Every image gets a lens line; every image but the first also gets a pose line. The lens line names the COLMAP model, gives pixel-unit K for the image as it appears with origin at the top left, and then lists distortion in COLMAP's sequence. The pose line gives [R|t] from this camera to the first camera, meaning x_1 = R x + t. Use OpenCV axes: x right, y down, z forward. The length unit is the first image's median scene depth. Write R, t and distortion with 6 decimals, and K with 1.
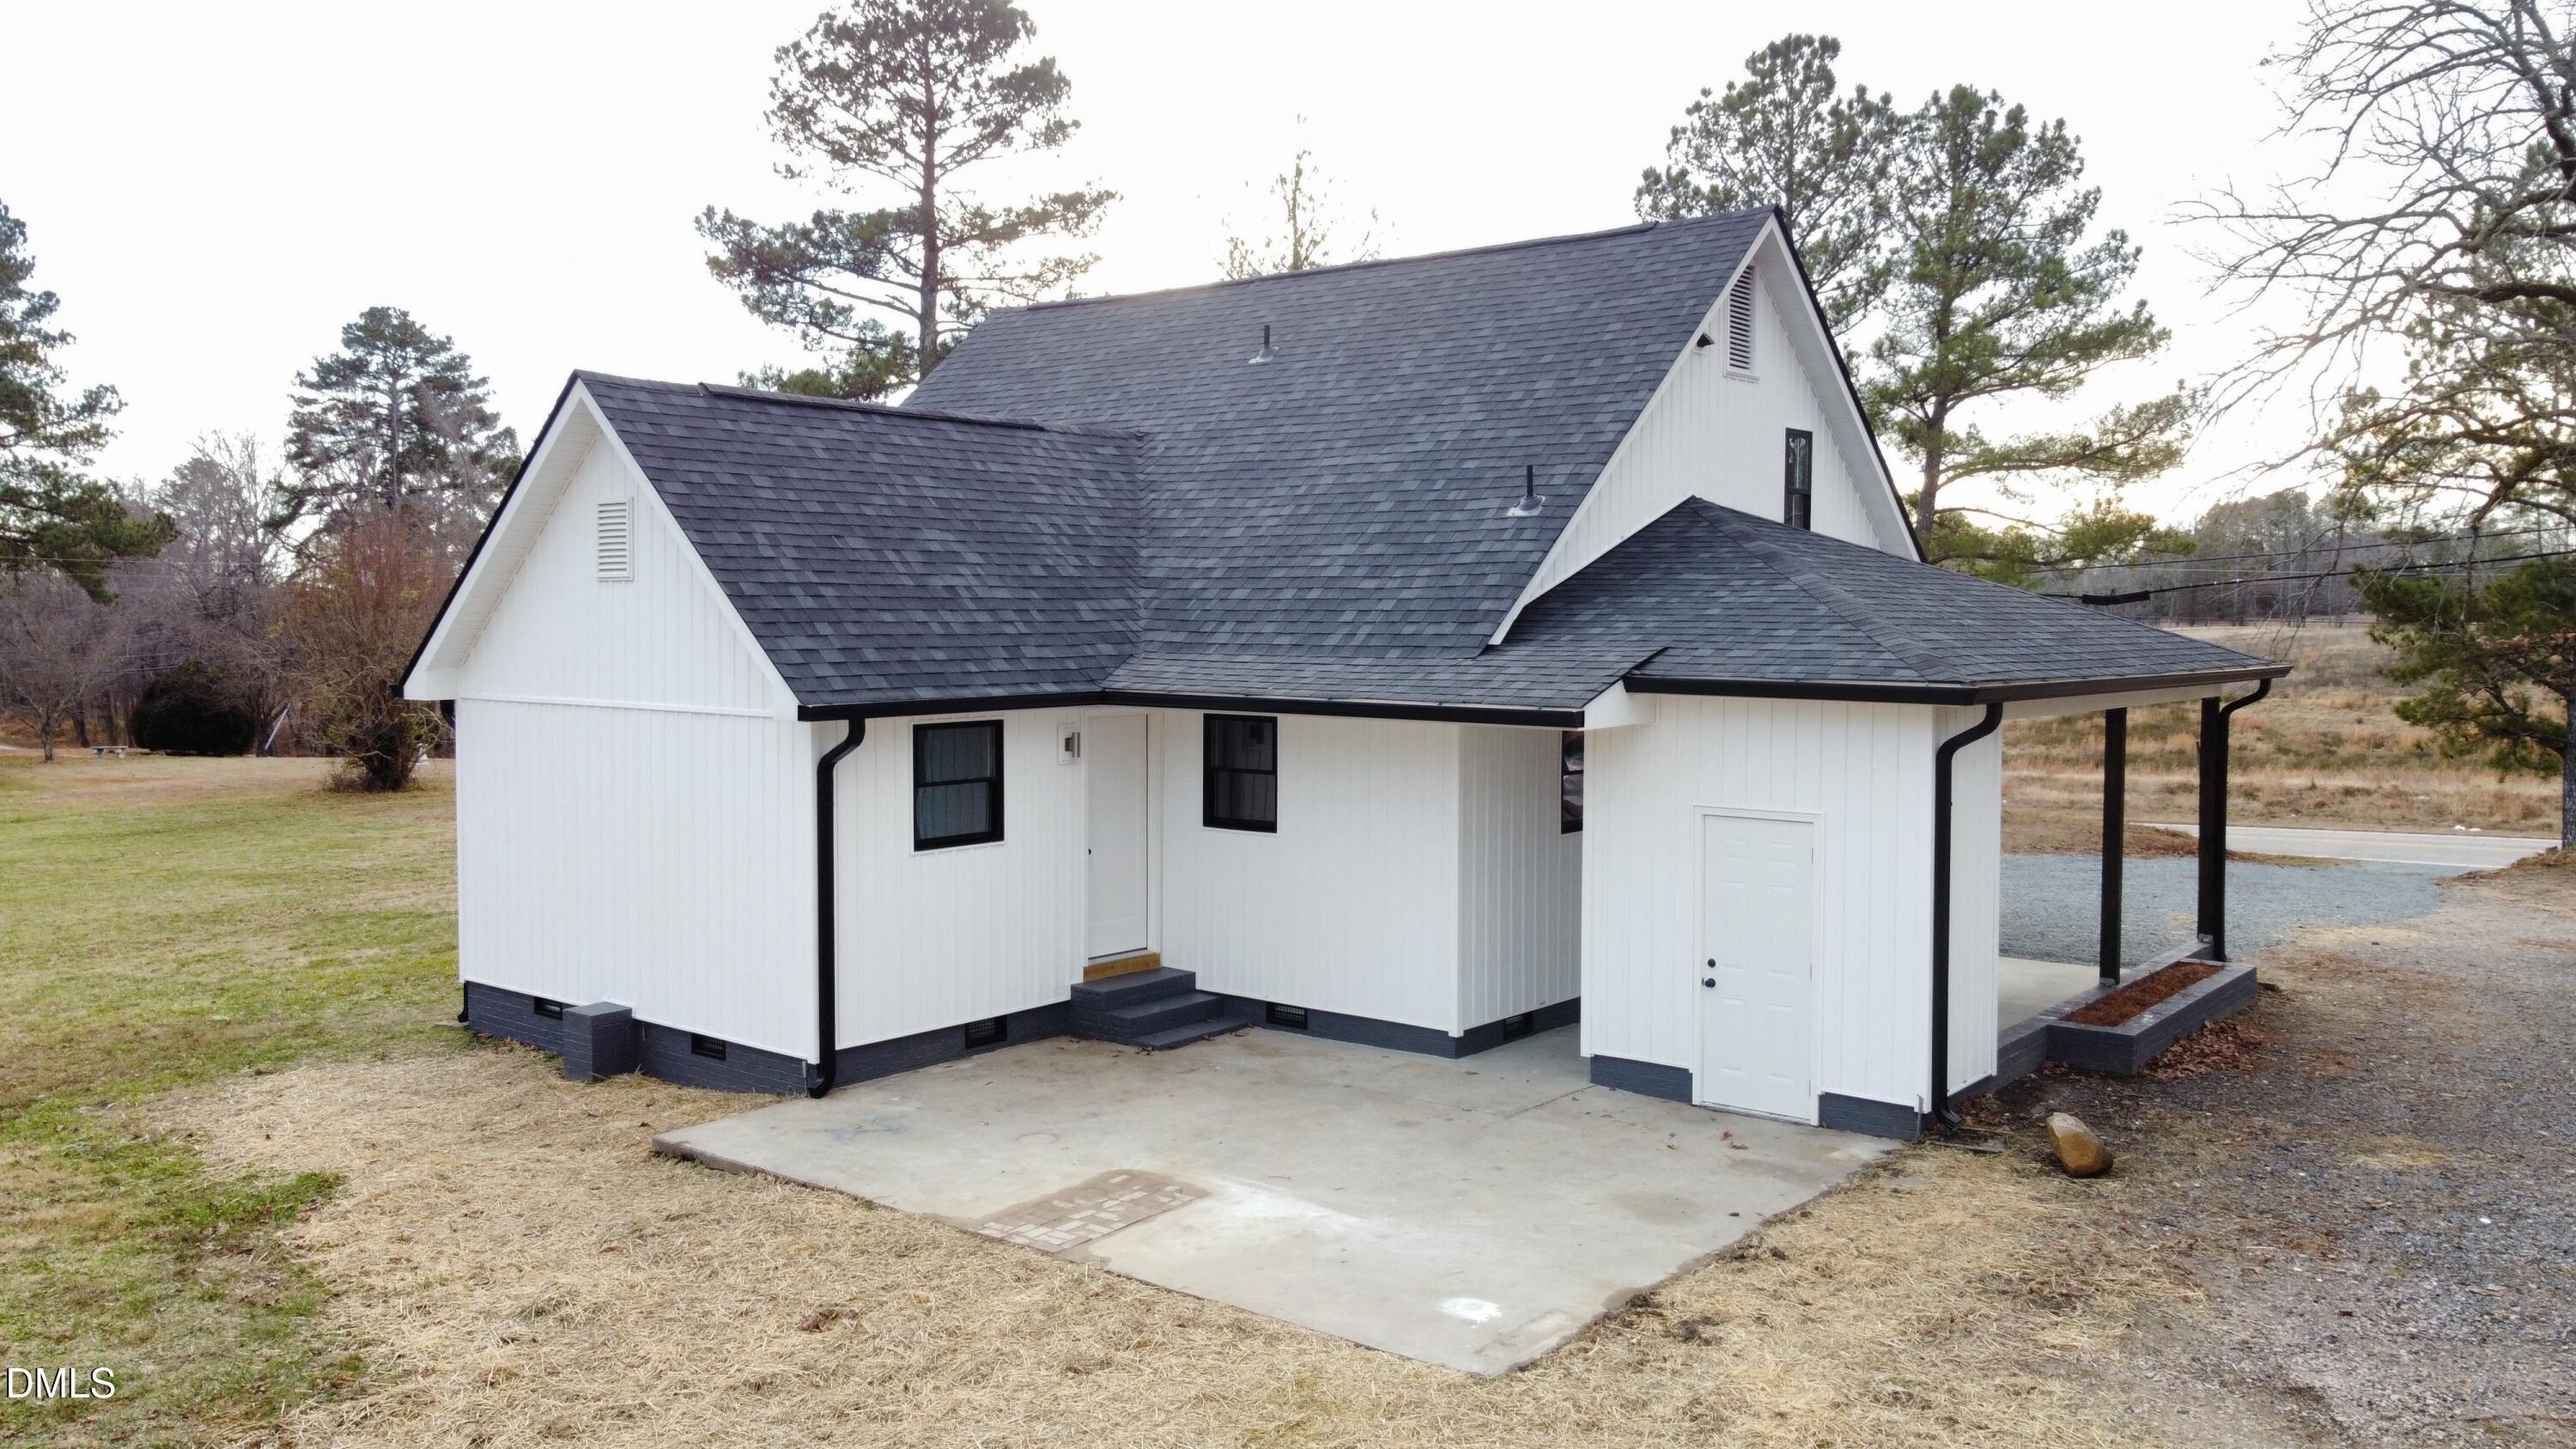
lens RADIAL K [[1970.9, 0, 1286.8], [0, 1970.9, 697.7], [0, 0, 1]] dist [-0.011183, 0.004645]
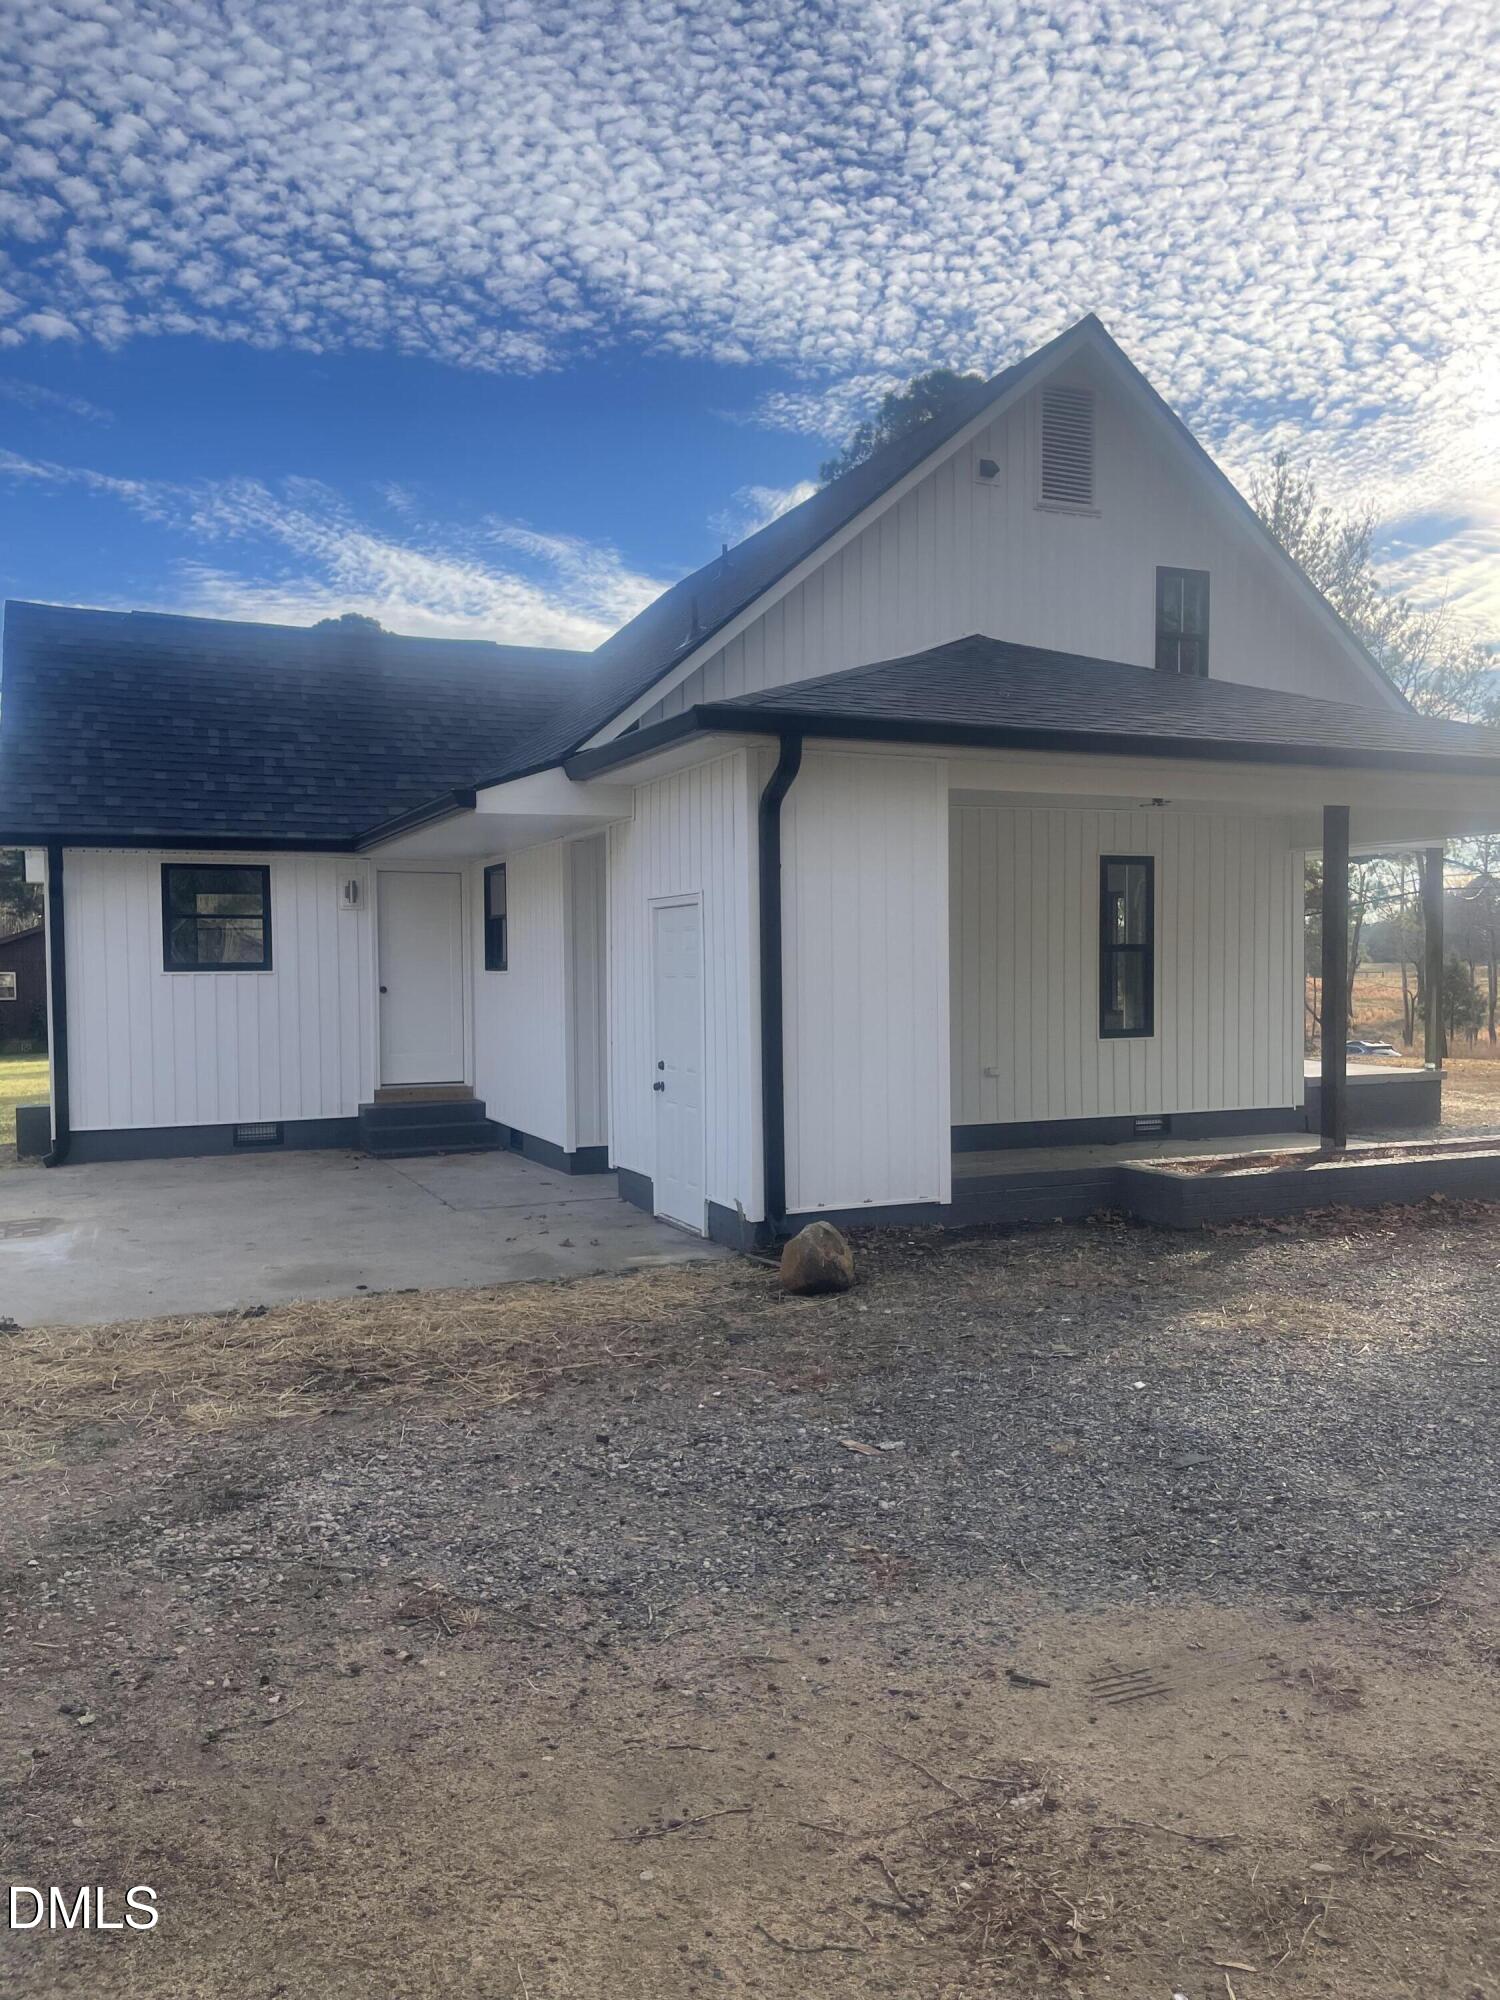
lens RADIAL K [[1524.7, 0, 762.7], [0, 1524.7, 1016.6], [0, 0, 1]] dist [0.014921, -0.075123]
pose [[0.889780, 0.004227, -0.456370, 0.592333], [-0.006622, 0.999971, -0.003649, 0.114725], [0.456342, 0.006269, 0.889782, 0.378658]]
